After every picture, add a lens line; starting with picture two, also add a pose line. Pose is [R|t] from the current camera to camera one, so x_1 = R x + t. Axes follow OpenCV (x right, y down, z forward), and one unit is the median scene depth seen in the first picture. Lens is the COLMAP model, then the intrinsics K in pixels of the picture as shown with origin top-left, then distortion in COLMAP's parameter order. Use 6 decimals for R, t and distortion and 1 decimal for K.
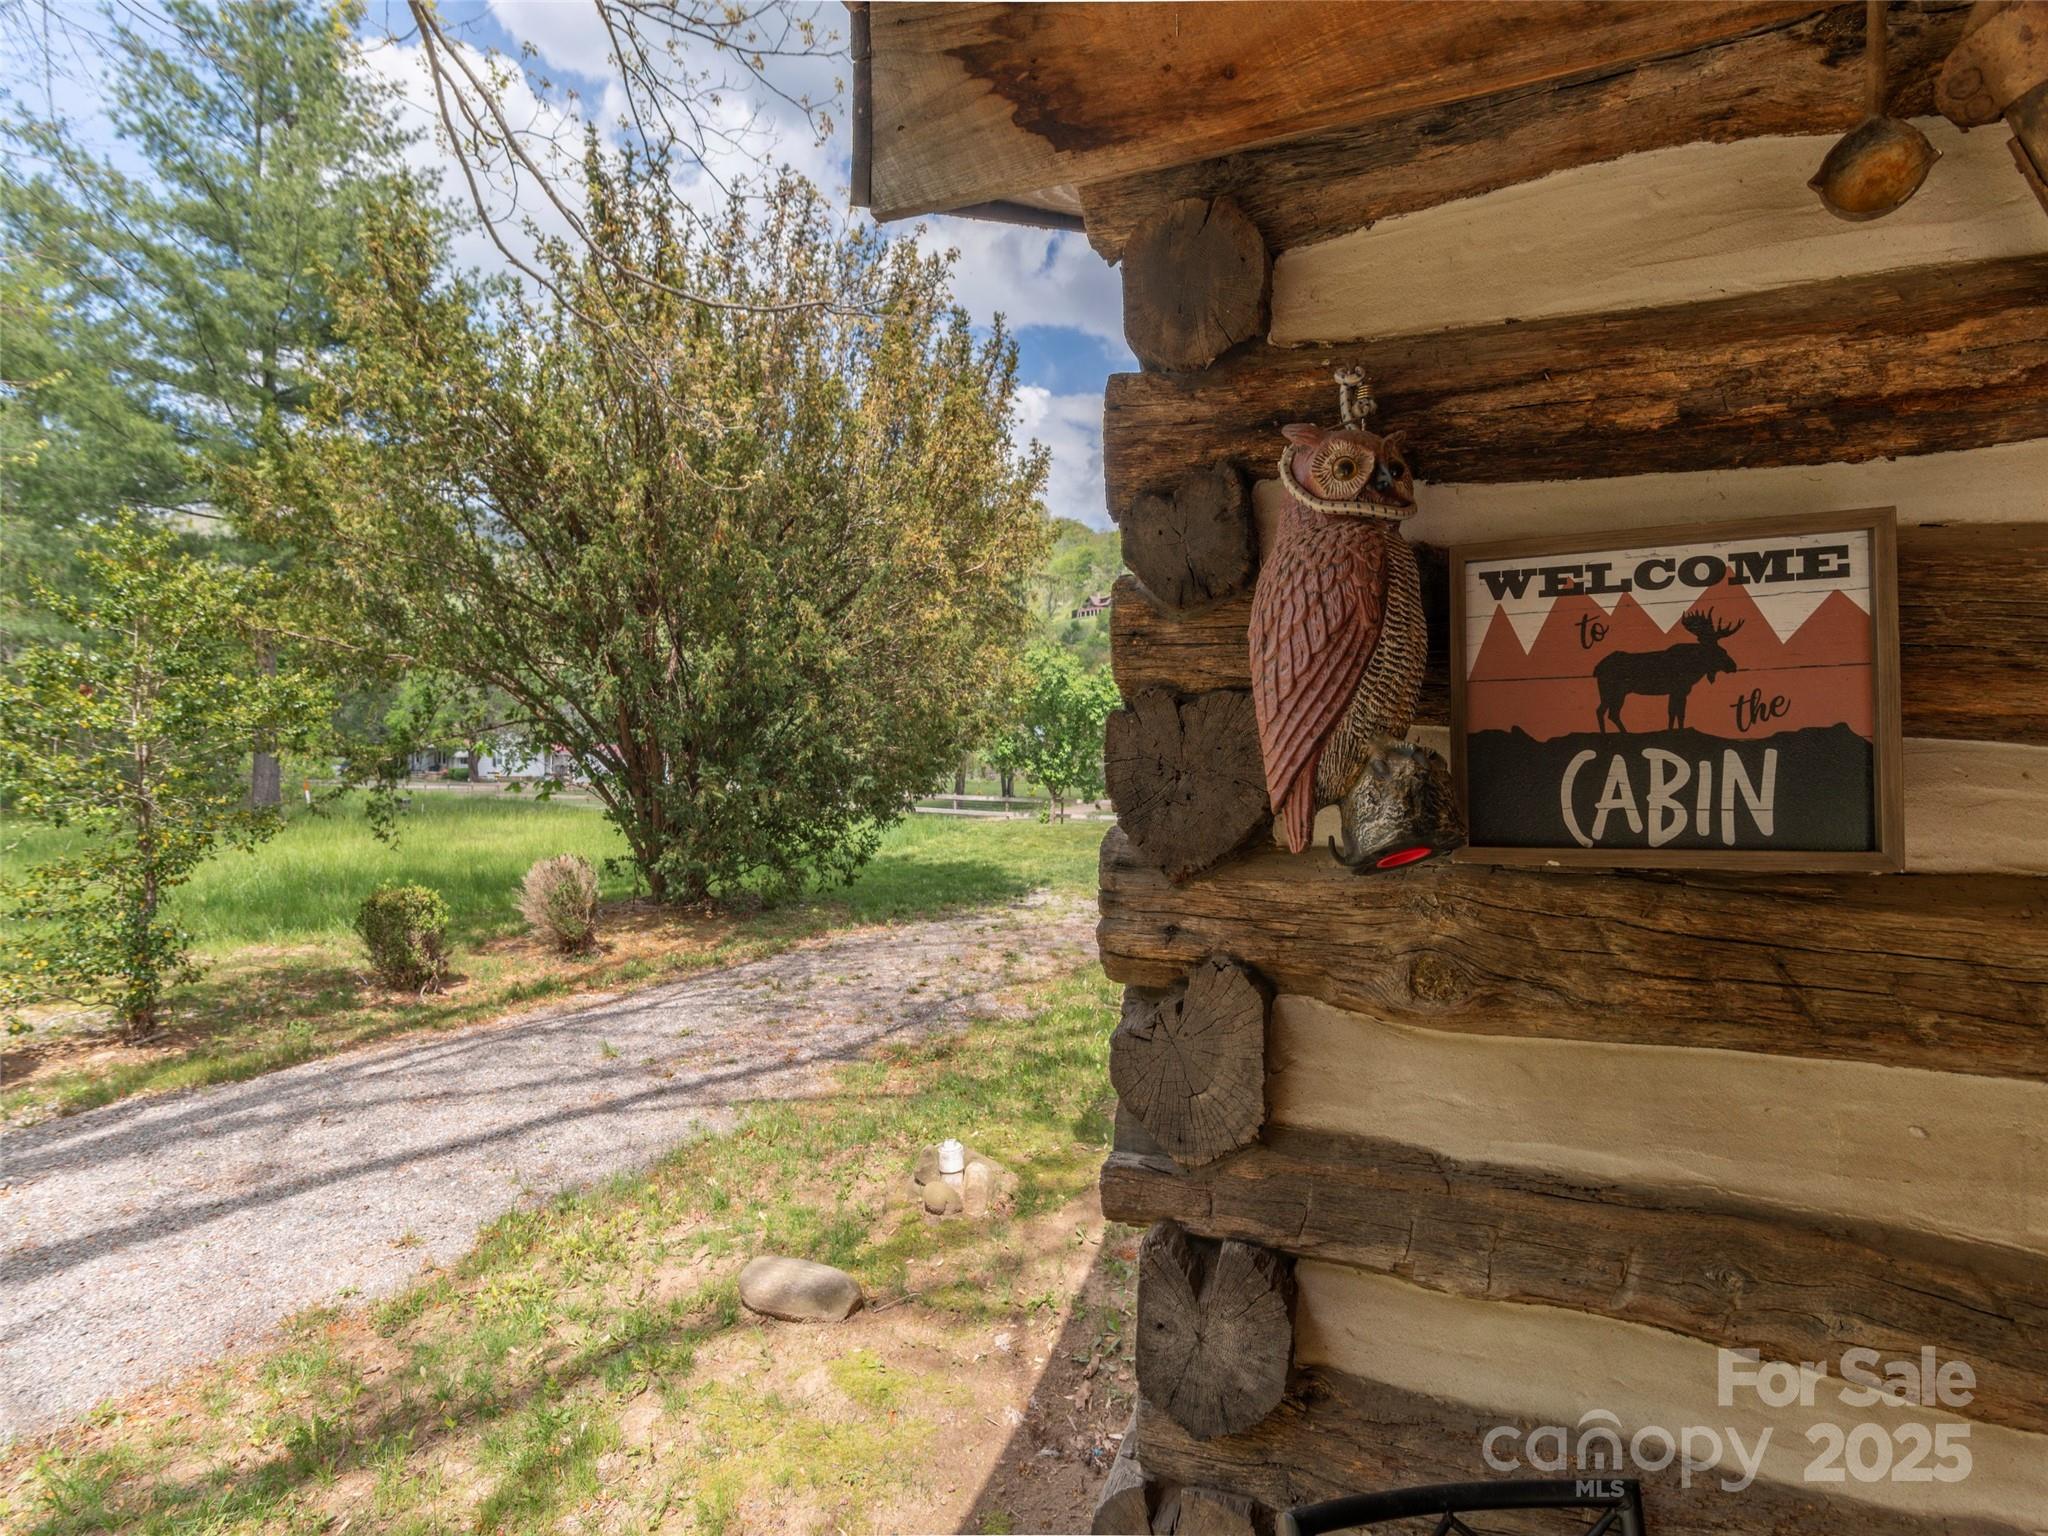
lens RADIAL K [[1008.4, 0, 1013.4], [0, 1008.4, 771.0], [0, 0, 1]] dist [0.007668, -0.000212]
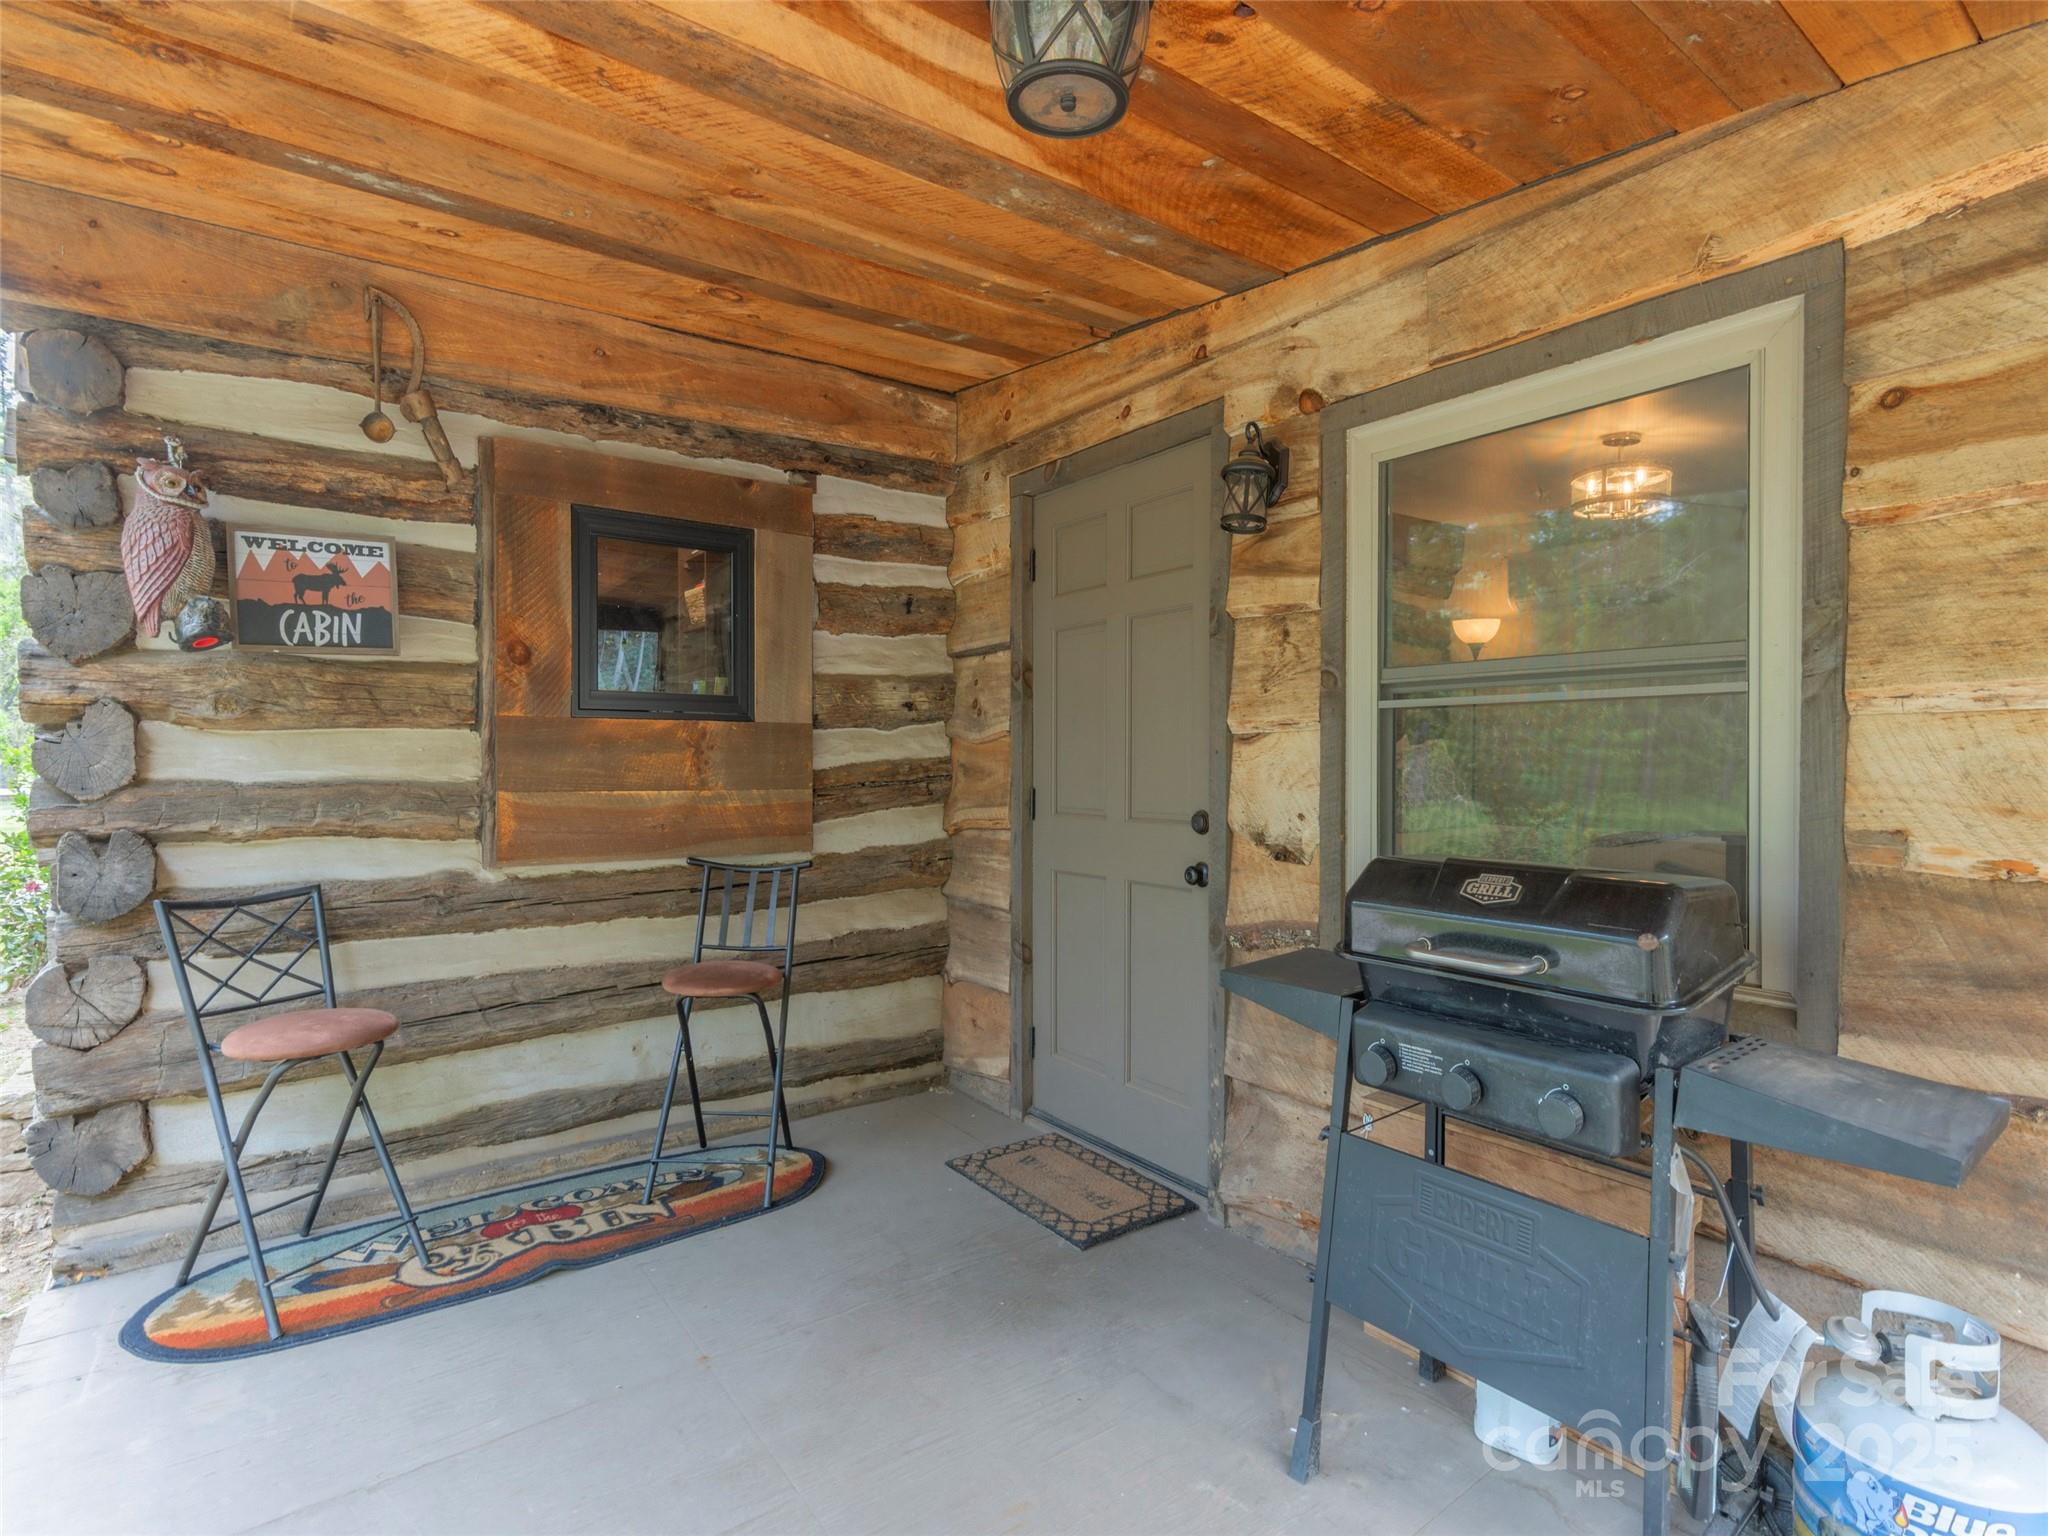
lens RADIAL K [[1008.4, 0, 1025.6], [0, 1008.4, 767.2], [0, 0, 1]] dist [0.007668, -0.000212]
pose [[0.536517, -0.027705, 0.843434, -0.638385], [0.013508, 0.999615, 0.024242, 0.348119], [-0.843781, -0.001614, 0.536685, -2.020012]]
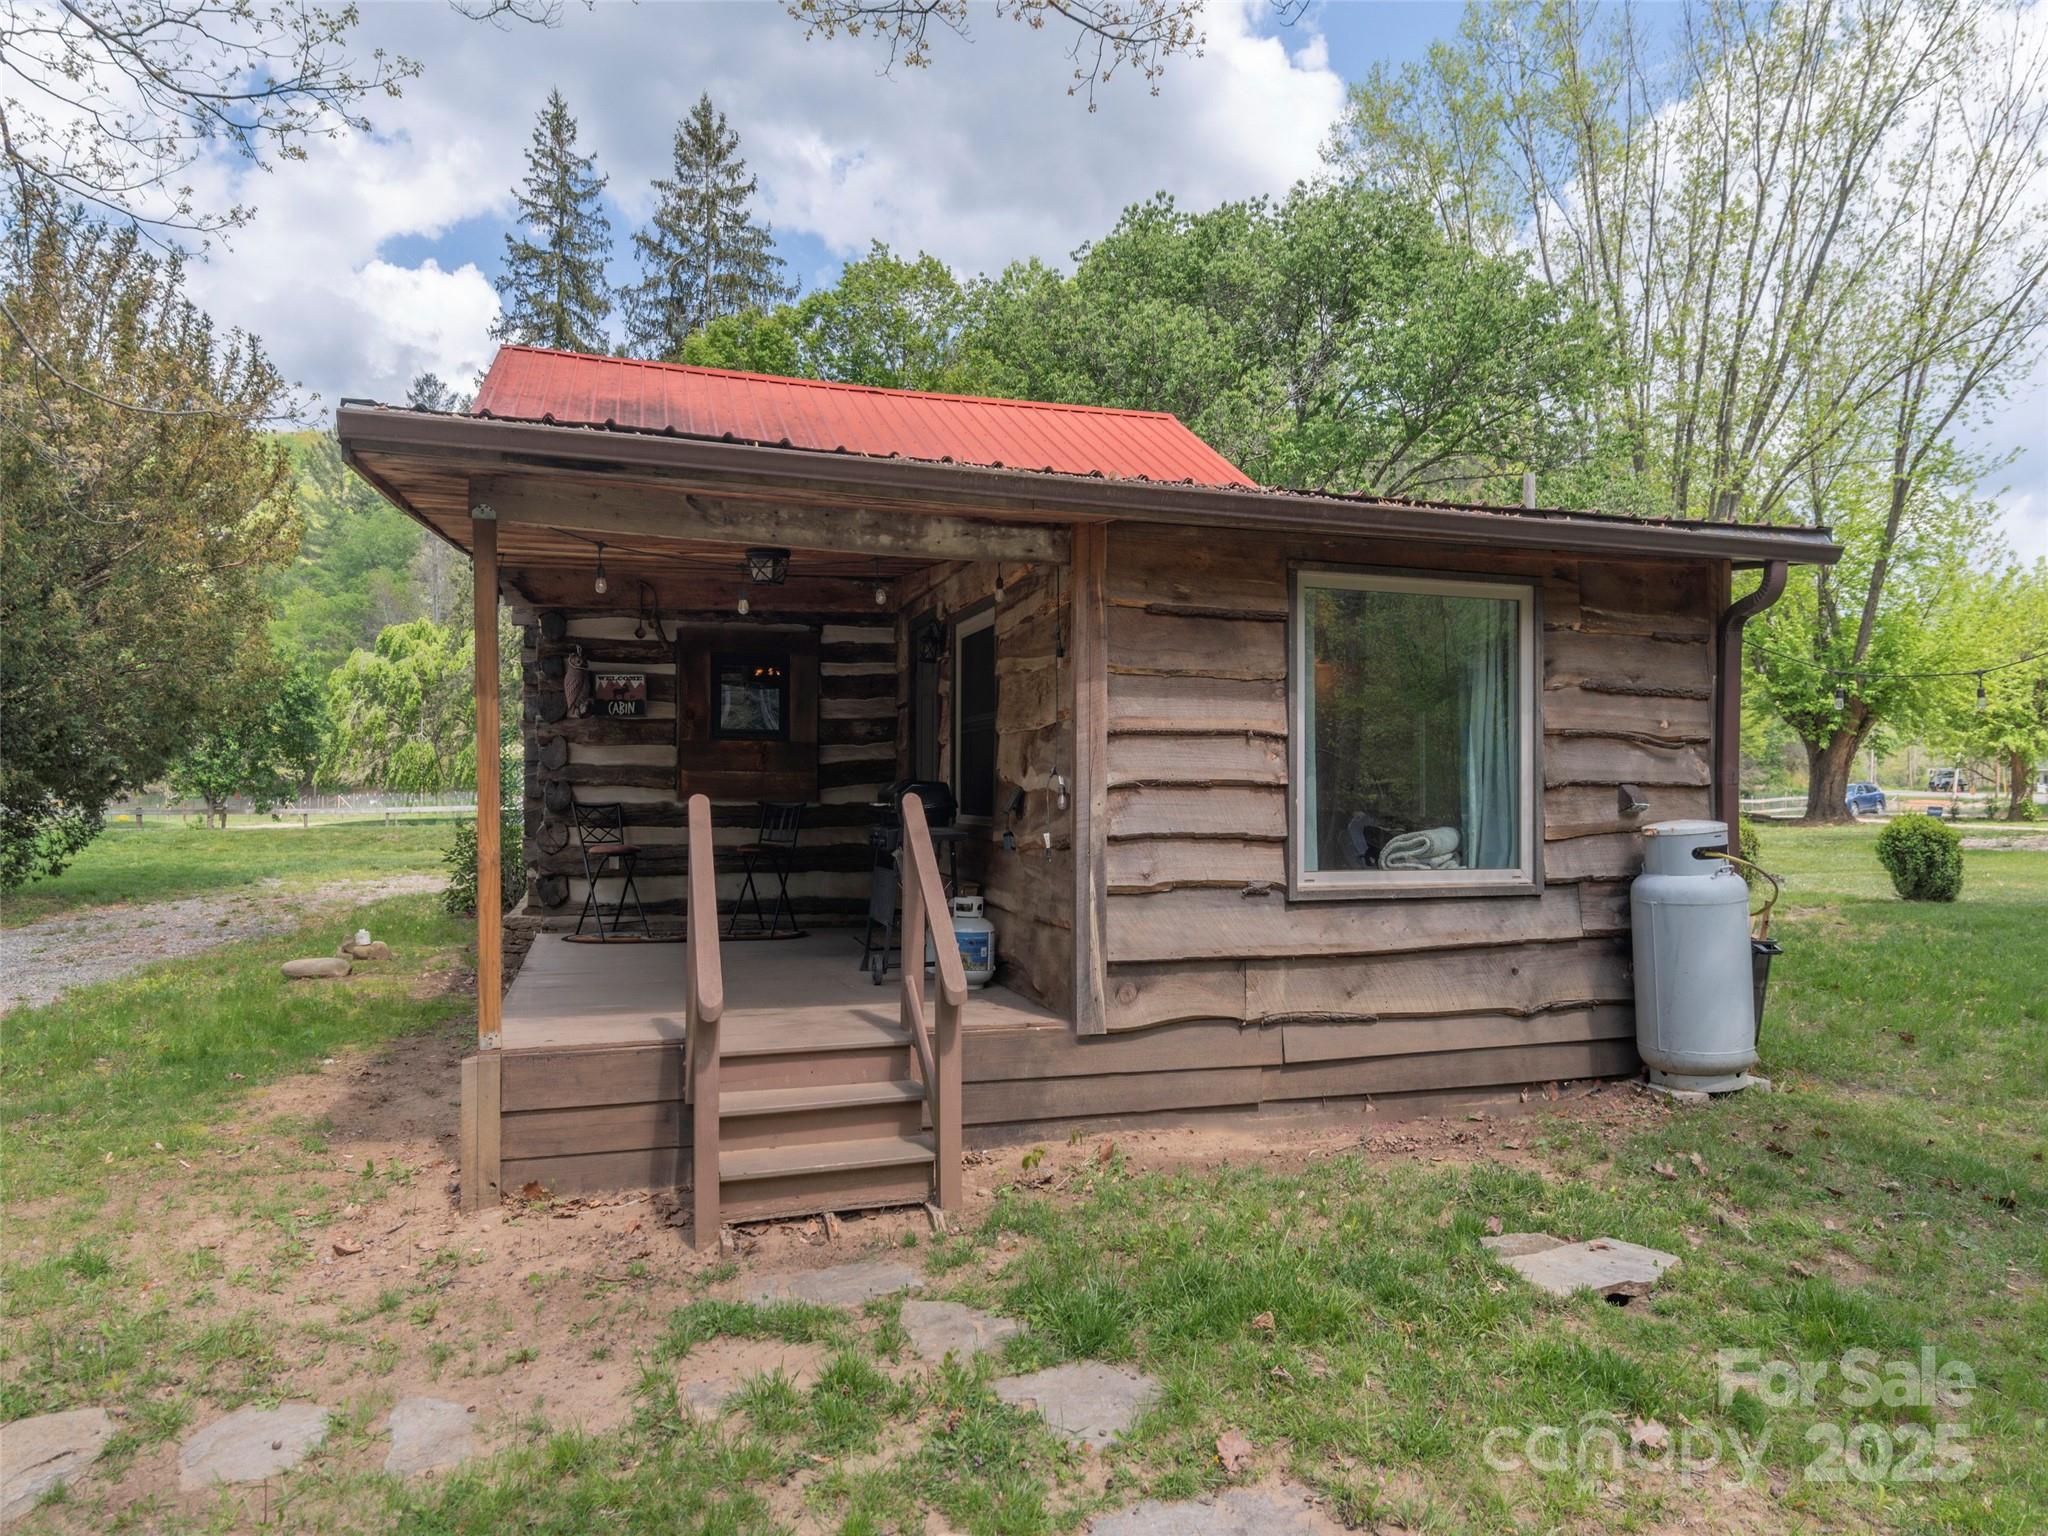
lens RADIAL K [[1246.0, 0, 1015.2], [0, 1246.0, 778.9], [0, 0, 1]] dist [-0.000826, 0.000621]
pose [[0.791701, -0.009912, 0.610828, -2.572572], [0.013585, 0.999907, -0.001382, 0.576021], [-0.610757, 0.009392, 0.791762, -7.732208]]
